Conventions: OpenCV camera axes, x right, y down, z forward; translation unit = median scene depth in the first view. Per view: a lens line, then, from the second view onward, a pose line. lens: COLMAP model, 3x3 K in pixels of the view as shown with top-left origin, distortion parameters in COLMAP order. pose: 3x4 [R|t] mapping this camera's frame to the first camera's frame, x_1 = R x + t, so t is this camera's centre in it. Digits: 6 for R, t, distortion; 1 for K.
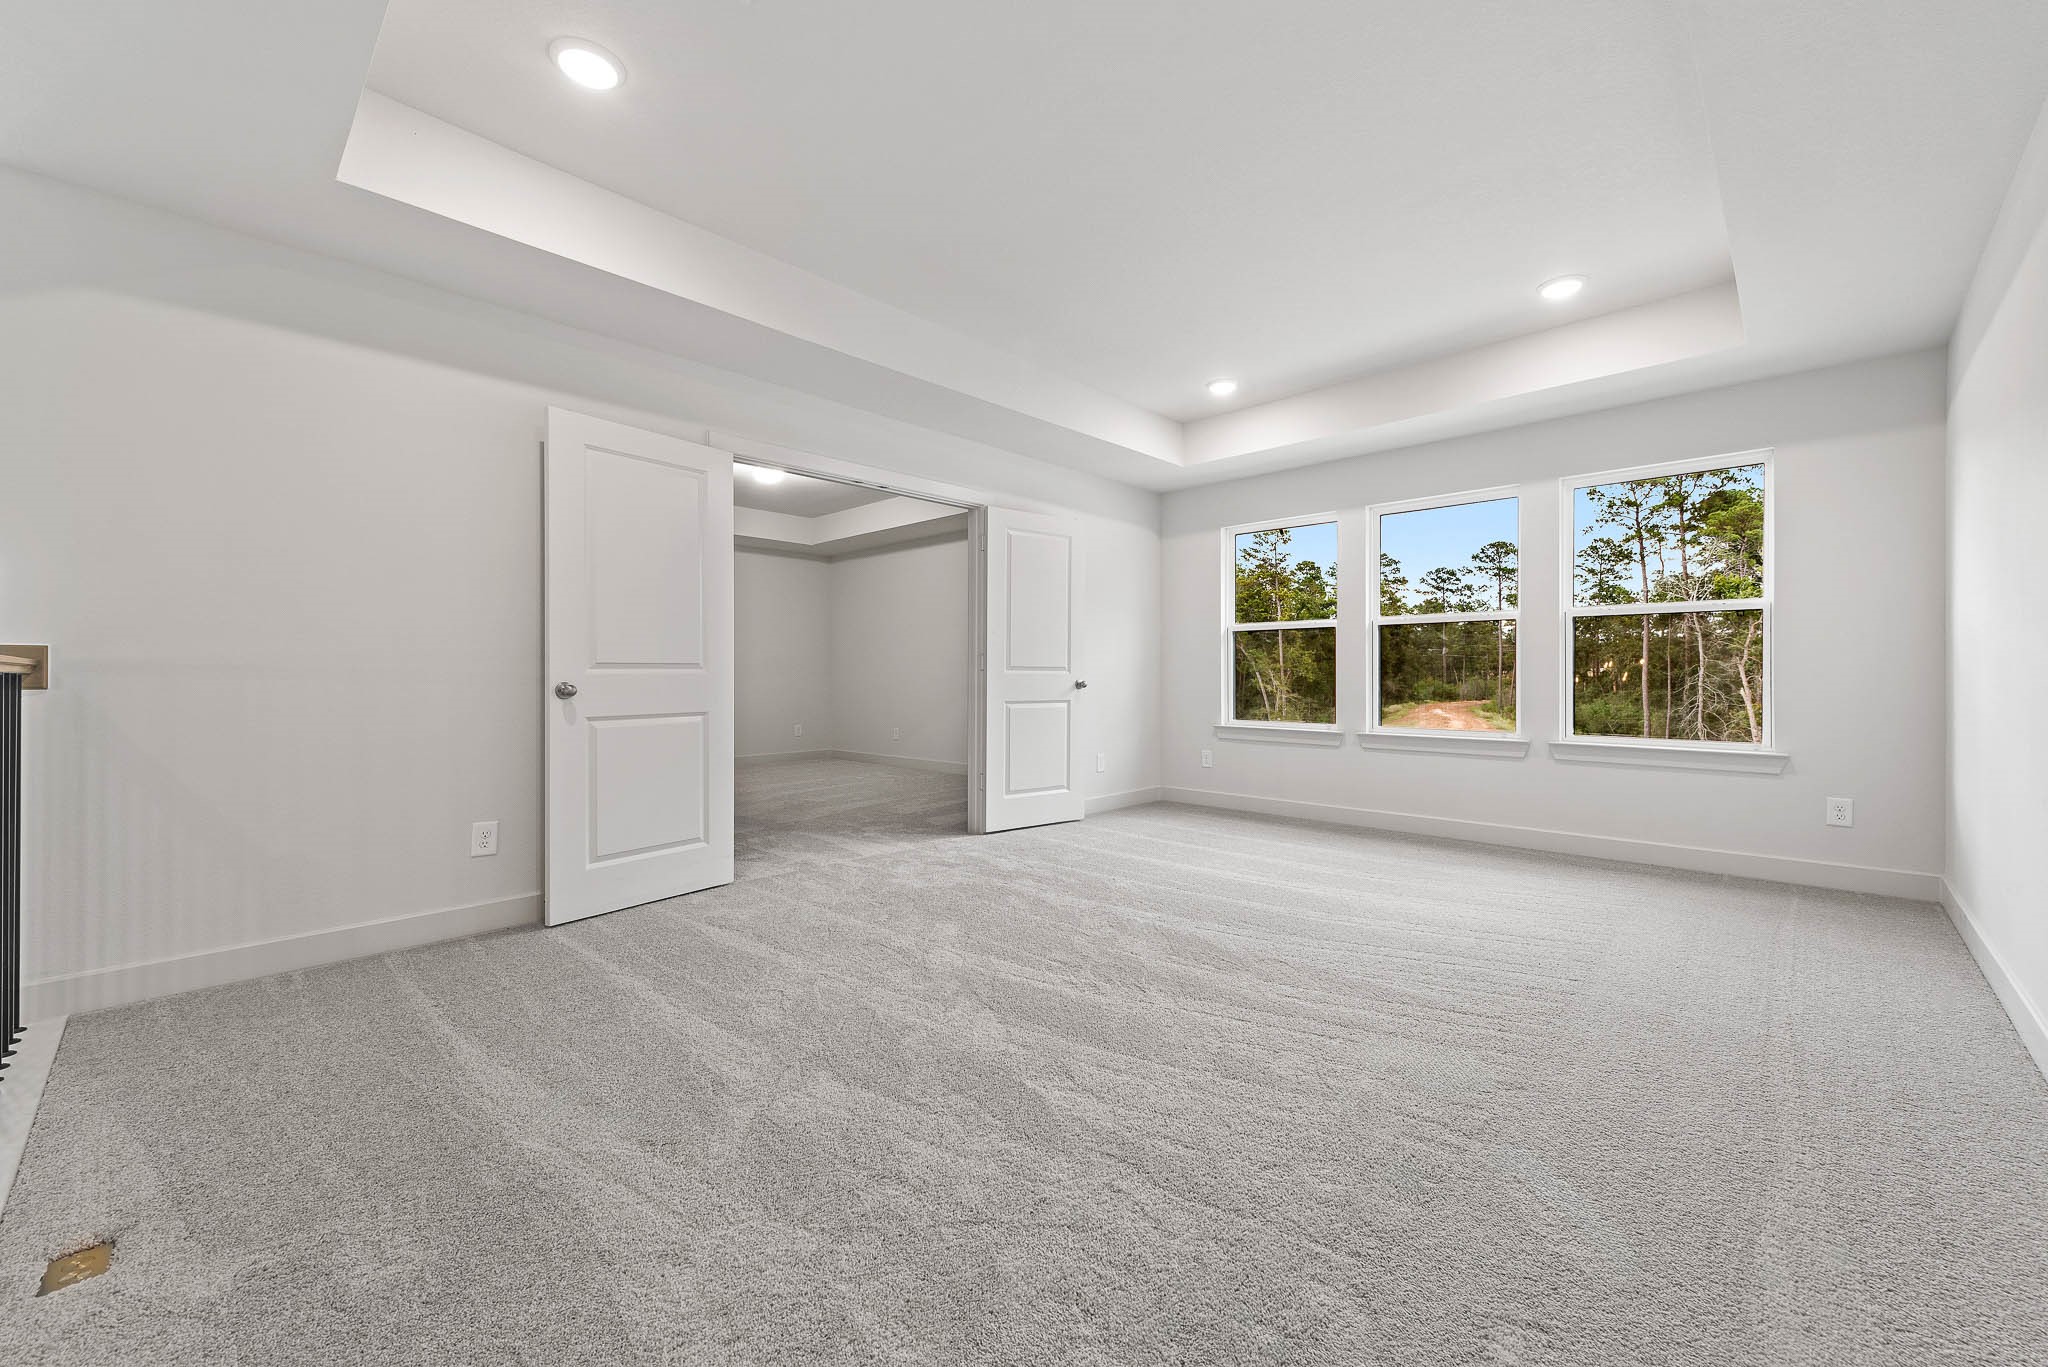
lens RADIAL K [[799.2, 0, 1026.4], [0, 799.2, 671.8], [0, 0, 1]] dist [0.001487, -0.000137]
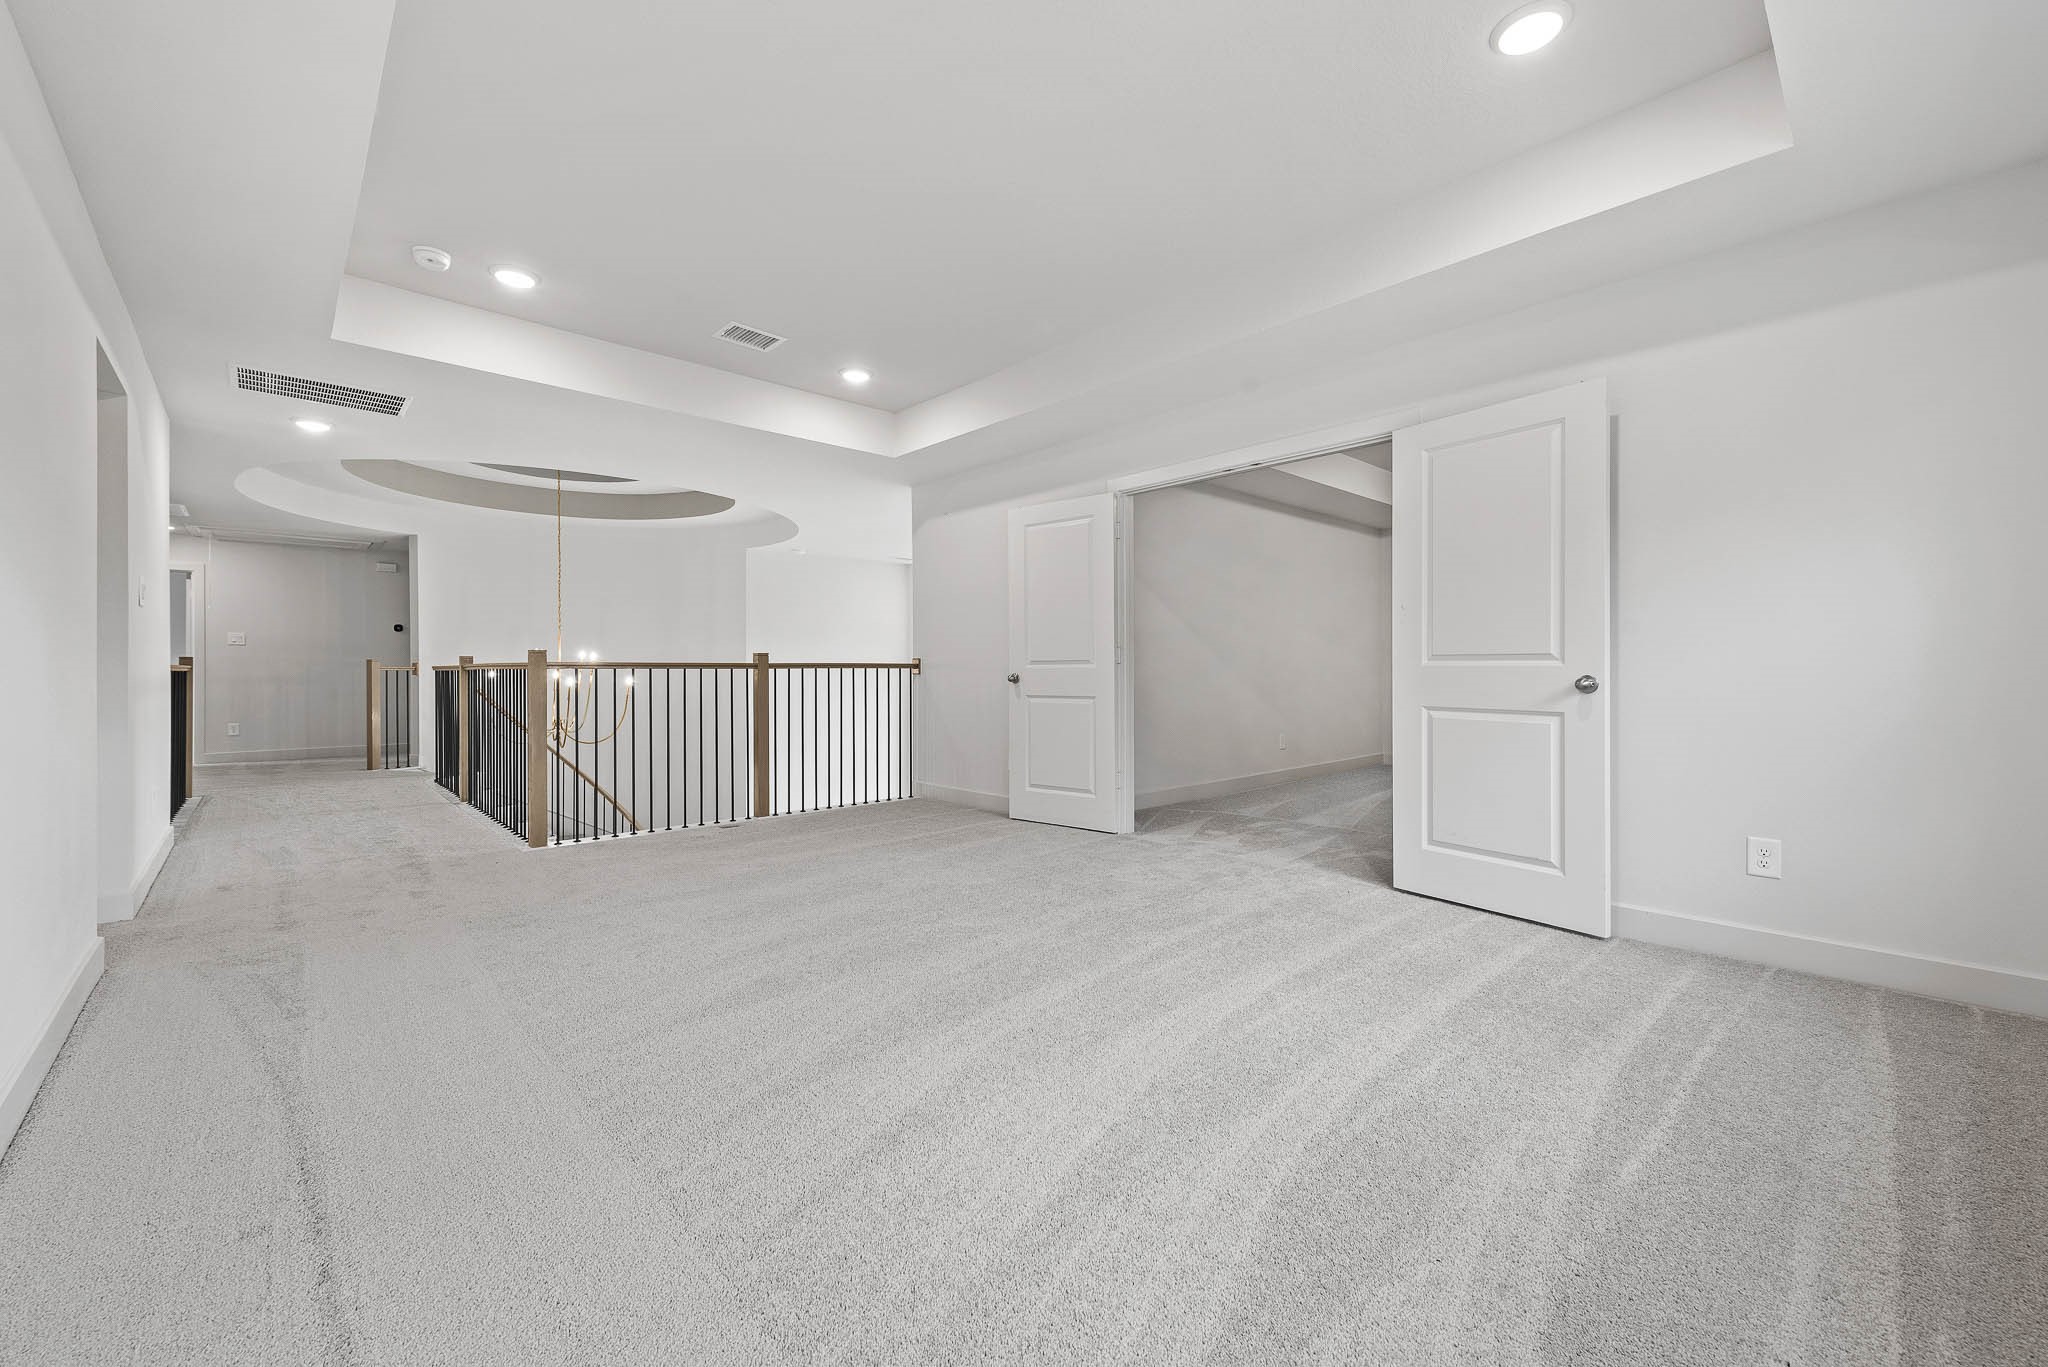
lens RADIAL K [[799.2, 0, 1026.4], [0, 799.2, 671.8], [0, 0, 1]] dist [0.001487, -0.000137]
pose [[-0.054394, 0.001630, -0.998518, 0.669305], [0.004178, 0.999990, 0.001404, 0.005057], [0.998511, -0.004095, -0.054400, 0.695719]]
